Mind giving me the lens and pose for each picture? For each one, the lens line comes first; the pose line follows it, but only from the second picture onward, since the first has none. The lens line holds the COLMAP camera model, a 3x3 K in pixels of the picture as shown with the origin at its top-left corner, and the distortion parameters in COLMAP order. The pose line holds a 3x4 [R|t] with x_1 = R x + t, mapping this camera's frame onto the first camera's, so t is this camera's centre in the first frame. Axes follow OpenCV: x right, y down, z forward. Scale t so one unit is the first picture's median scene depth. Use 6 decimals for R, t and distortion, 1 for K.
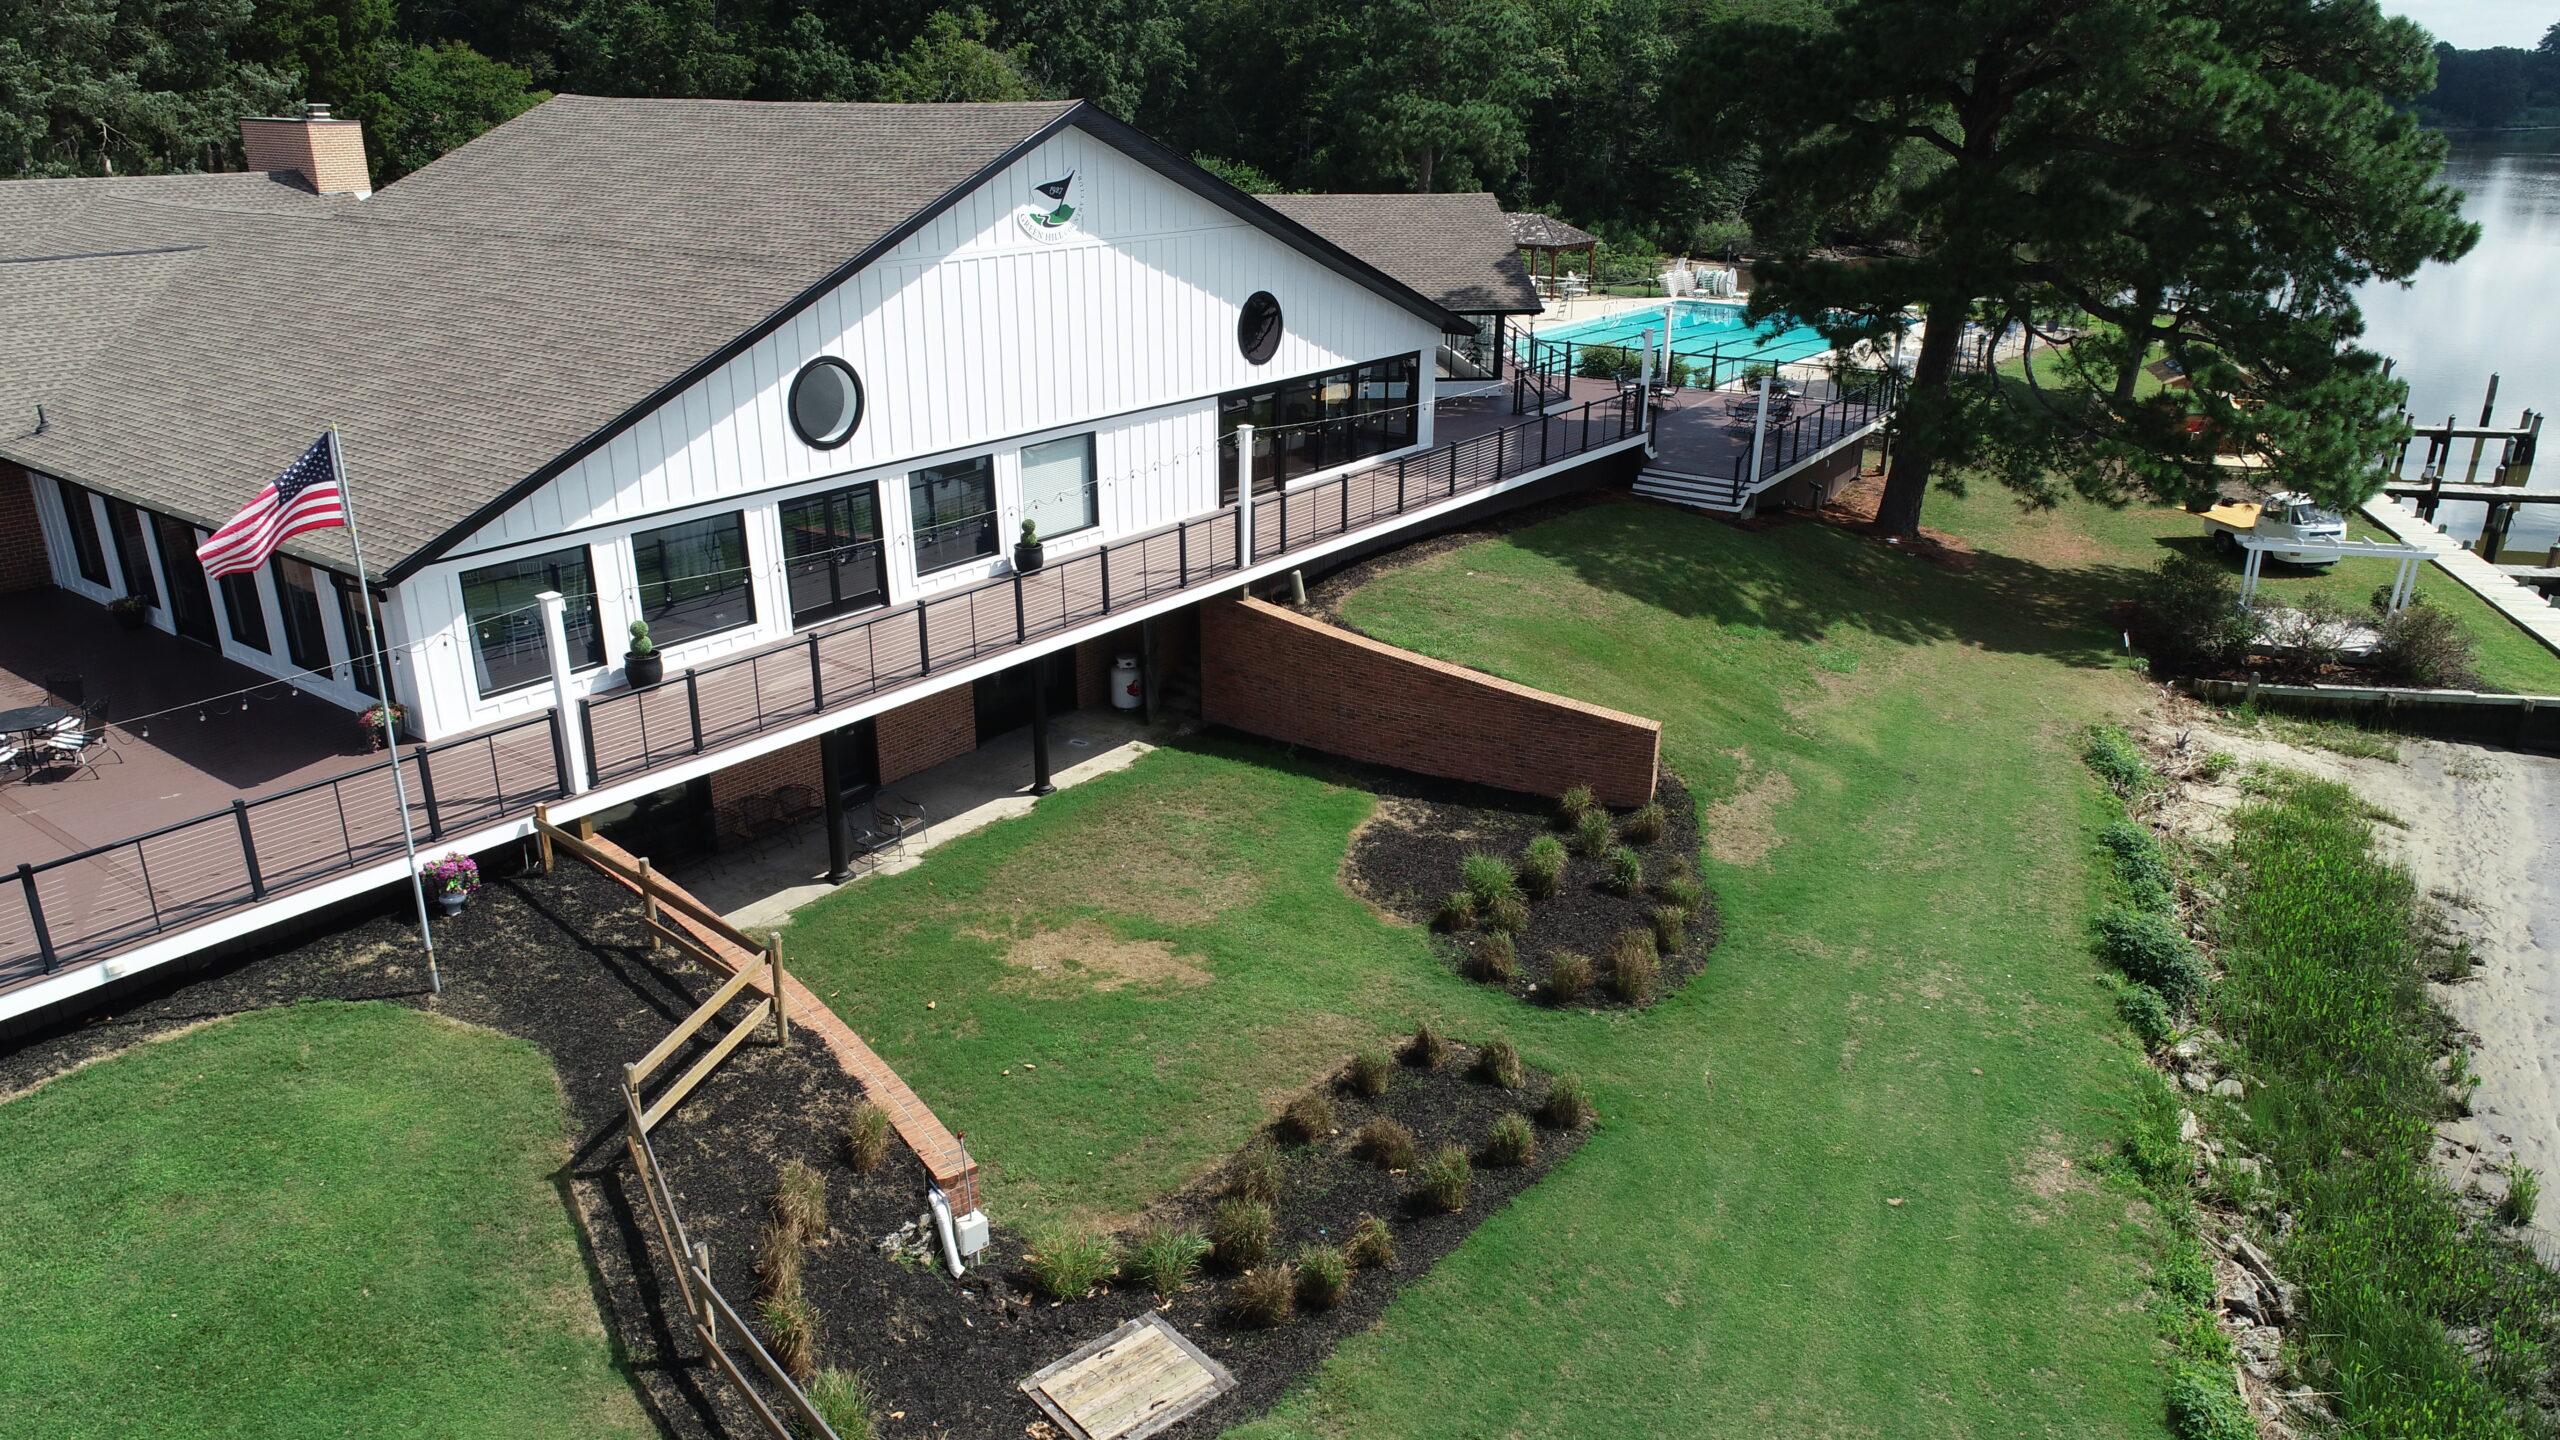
lens RADIAL K [[1741.0, 0, 1280.0], [0, 1741.0, 720.0], [0, 0, 1]] dist [0.005480, 0.003436]
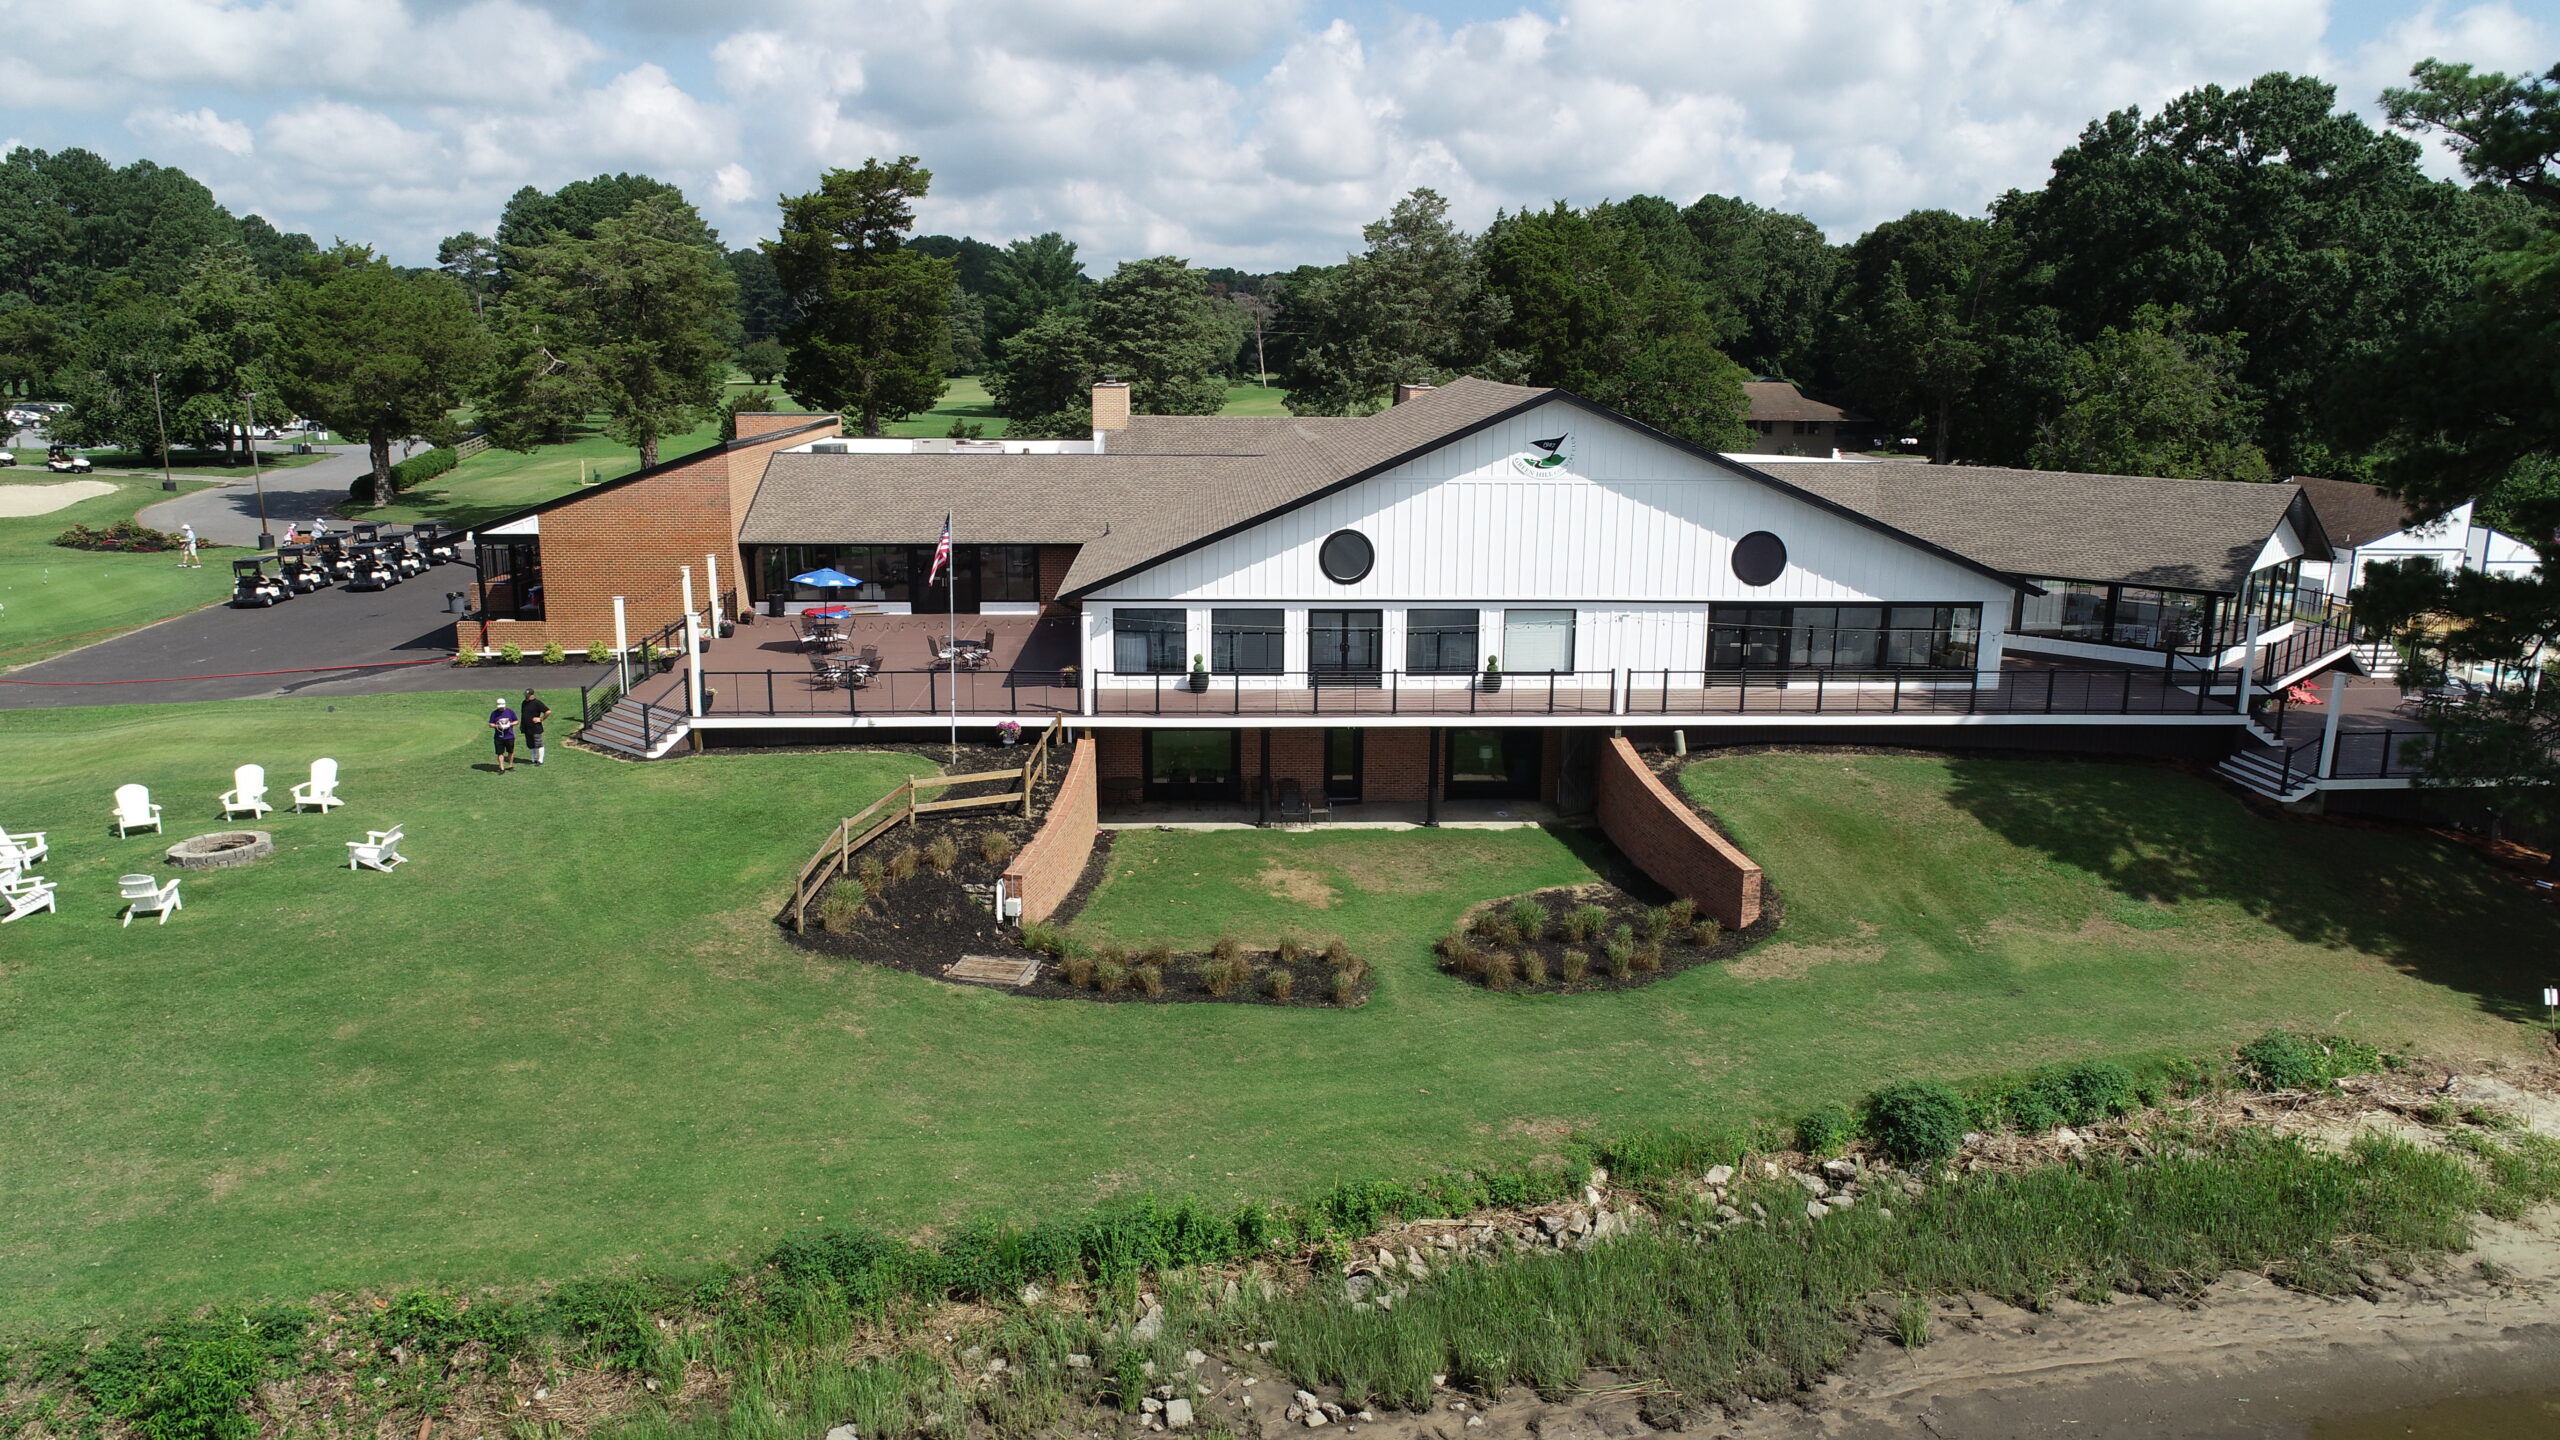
lens RADIAL K [[1741.0, 0, 1280.0], [0, 1741.0, 720.0], [0, 0, 1]] dist [0.005480, 0.003436]
pose [[0.640324, 0.170327, -0.748982, 0.900898], [-0.275067, 0.961283, -0.016555, 0.014200], [0.717163, 0.216621, 0.662384, -0.115979]]
